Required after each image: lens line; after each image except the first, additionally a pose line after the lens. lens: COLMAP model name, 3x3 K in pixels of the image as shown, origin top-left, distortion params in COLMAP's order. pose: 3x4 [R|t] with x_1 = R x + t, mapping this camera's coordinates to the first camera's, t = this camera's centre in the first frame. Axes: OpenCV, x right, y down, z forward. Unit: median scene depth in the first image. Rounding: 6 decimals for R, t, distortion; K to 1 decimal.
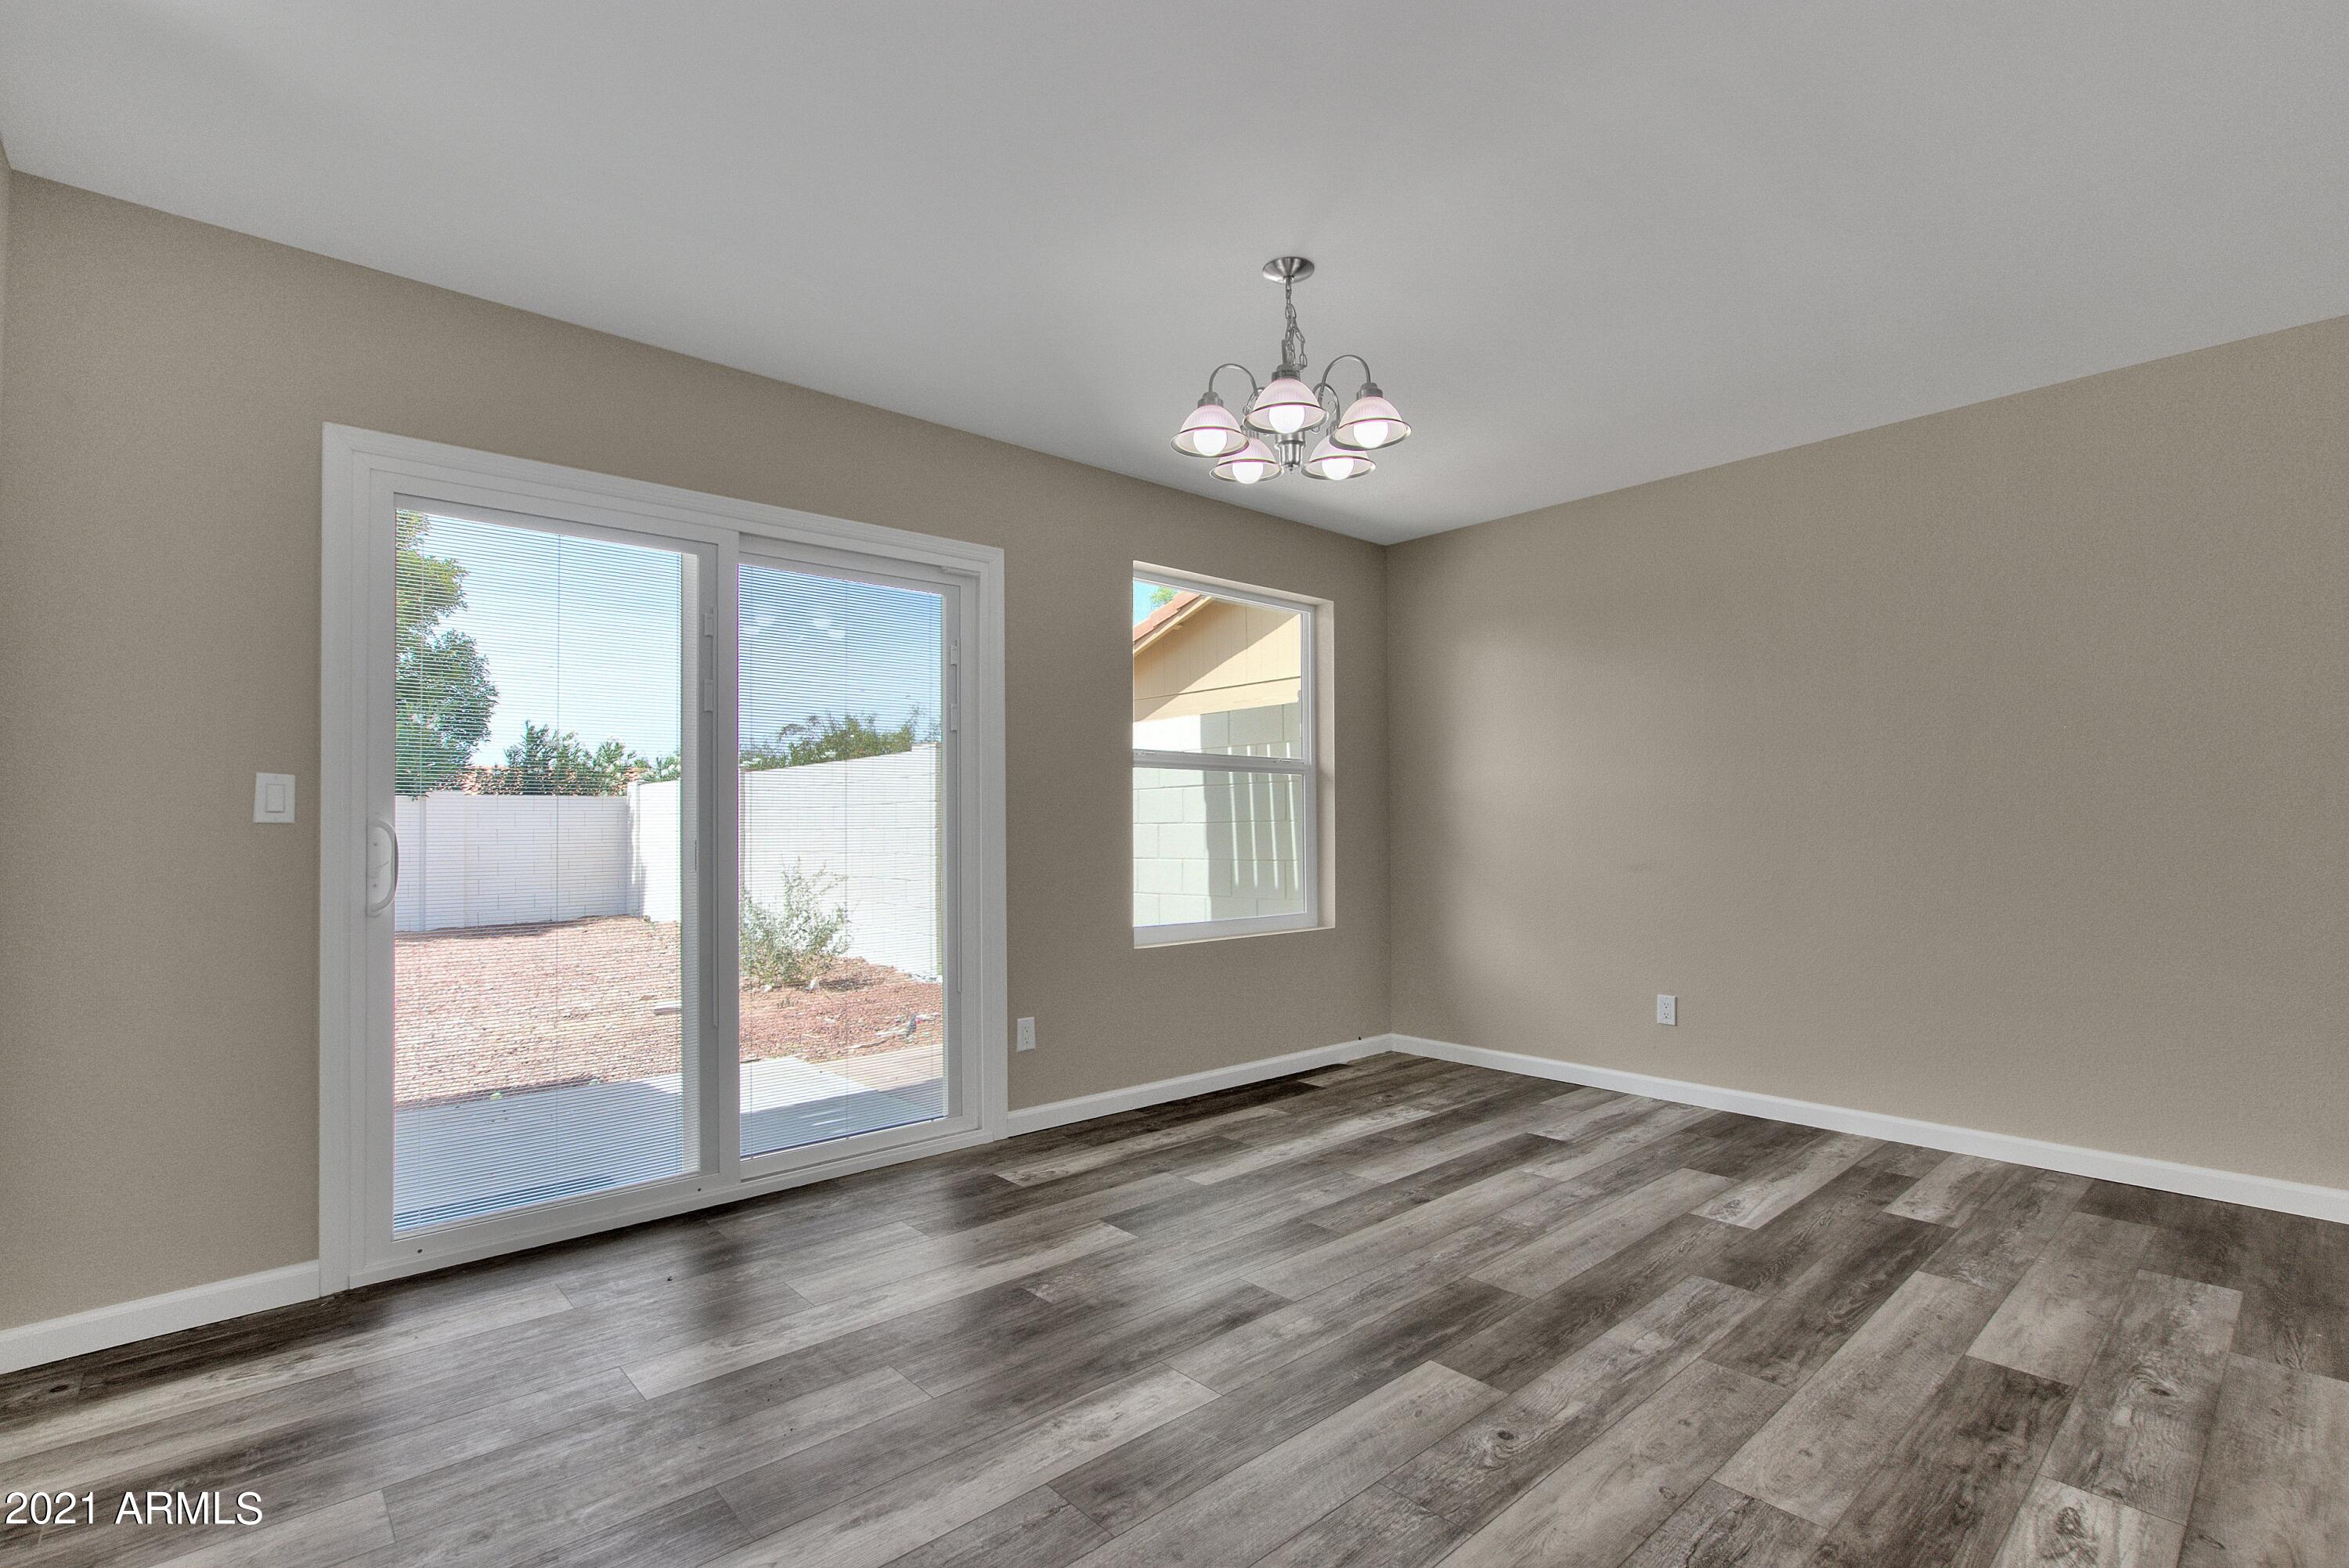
lens RADIAL K [[1077.9, 0, 1174.8], [0, 1077.9, 801.1], [0, 0, 1]] dist [-0.017882, 0.006330]
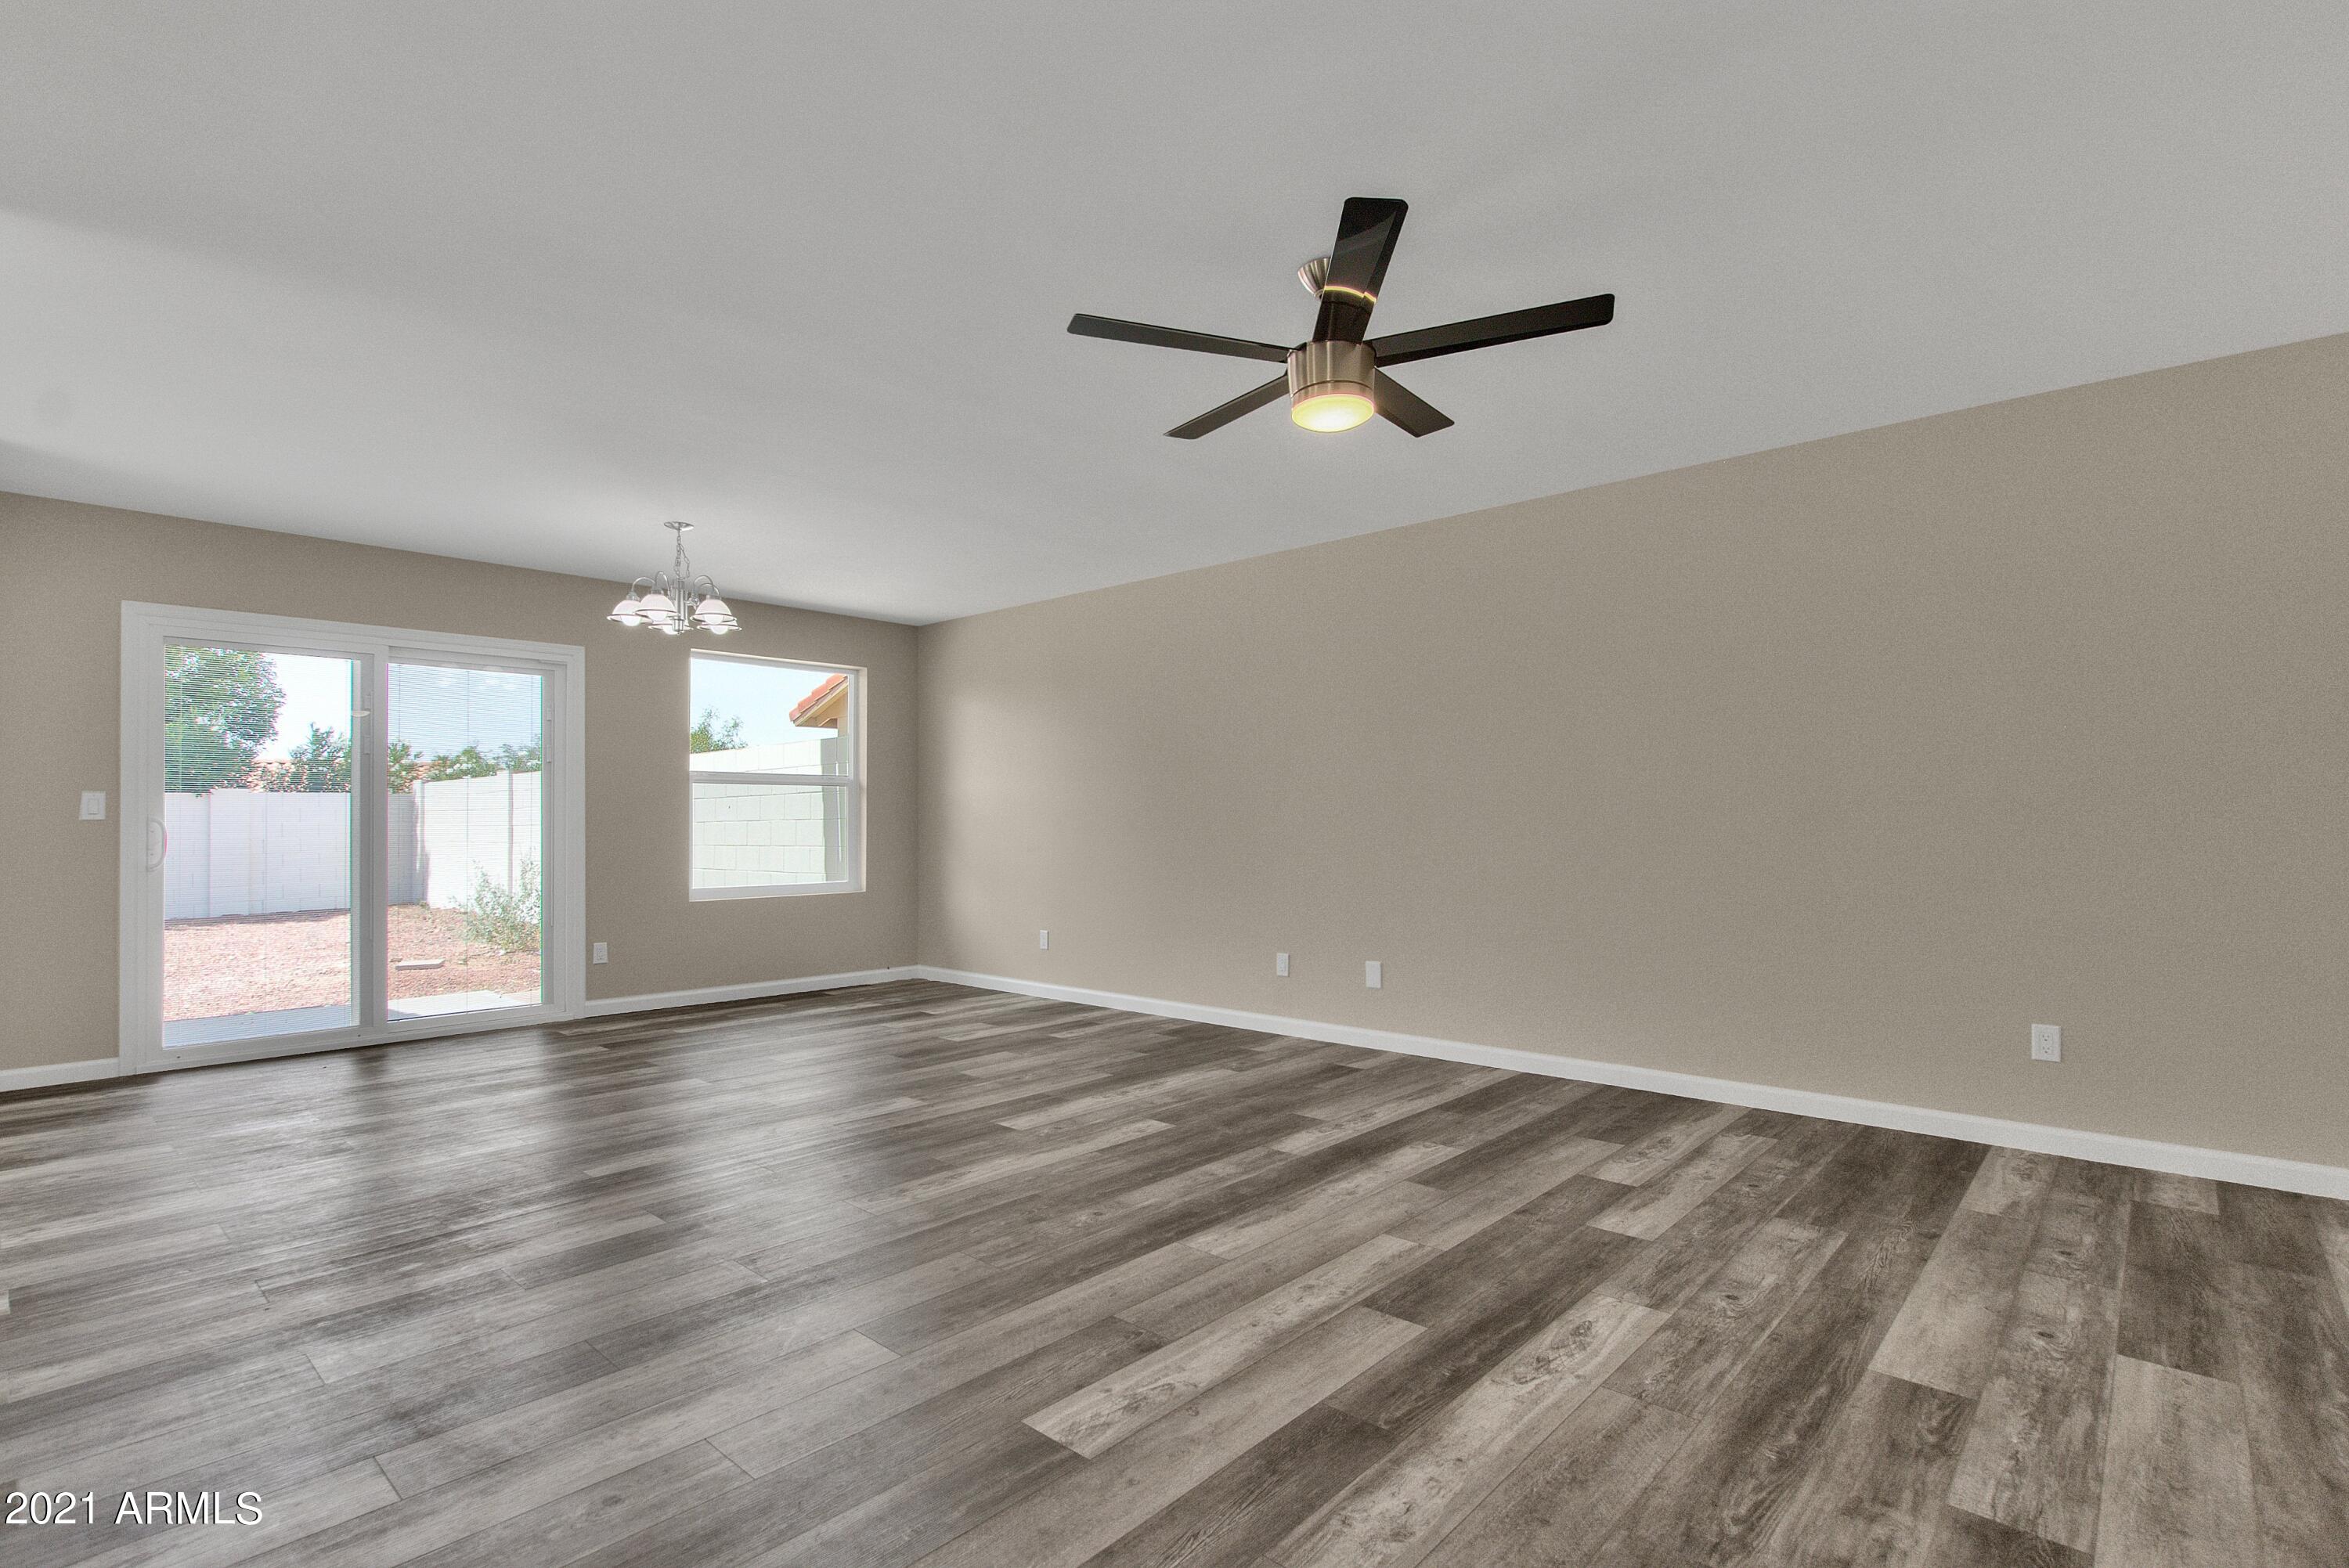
lens RADIAL K [[1120.3, 0, 1172.3], [0, 1120.3, 802.5], [0, 0, 1]] dist [-0.016781, 0.006013]
pose [[0.995370, 0.003355, 0.096061, 0.291125], [-0.003924, 0.999976, 0.005741, -0.009682], [-0.096039, -0.006092, 0.995359, -0.380979]]
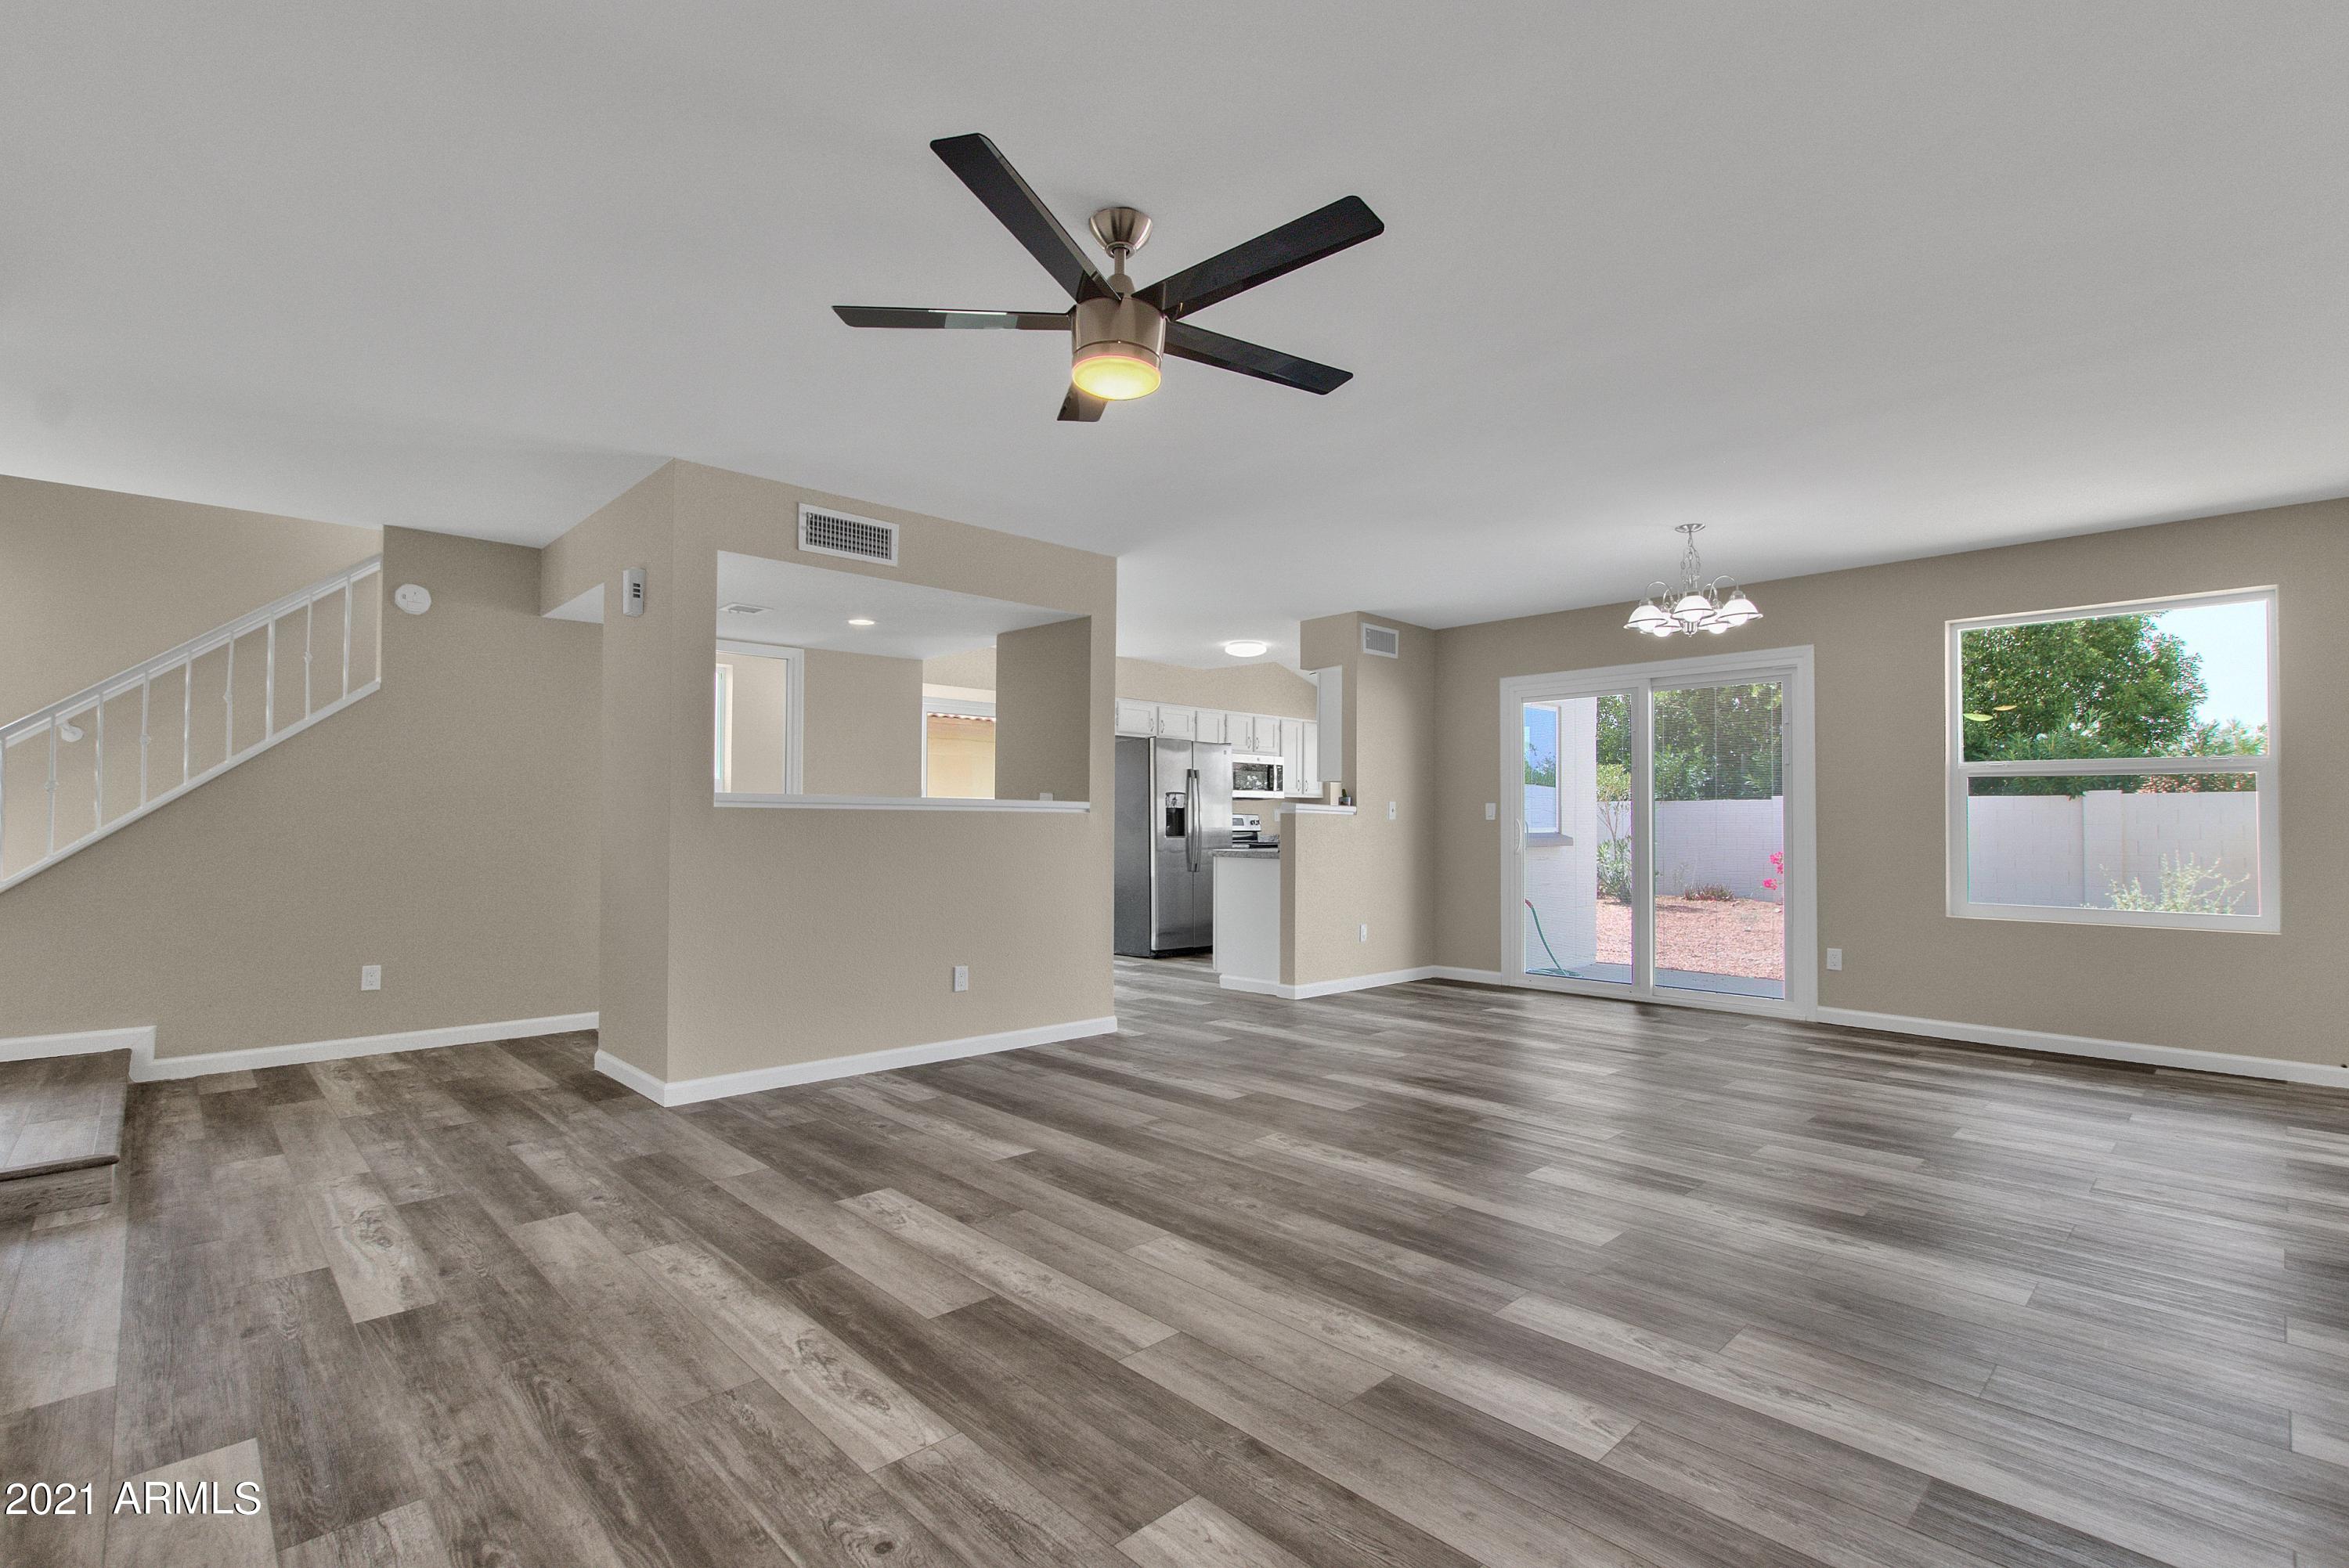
lens RADIAL K [[1077.9, 0, 1174.8], [0, 1077.9, 801.1], [0, 0, 1]] dist [-0.017882, 0.006330]
pose [[0.025807, -0.012530, -0.999588, 0.736591], [0.018614, 0.999754, -0.012051, -0.004518], [0.999494, -0.018295, 0.026034, 0.015853]]
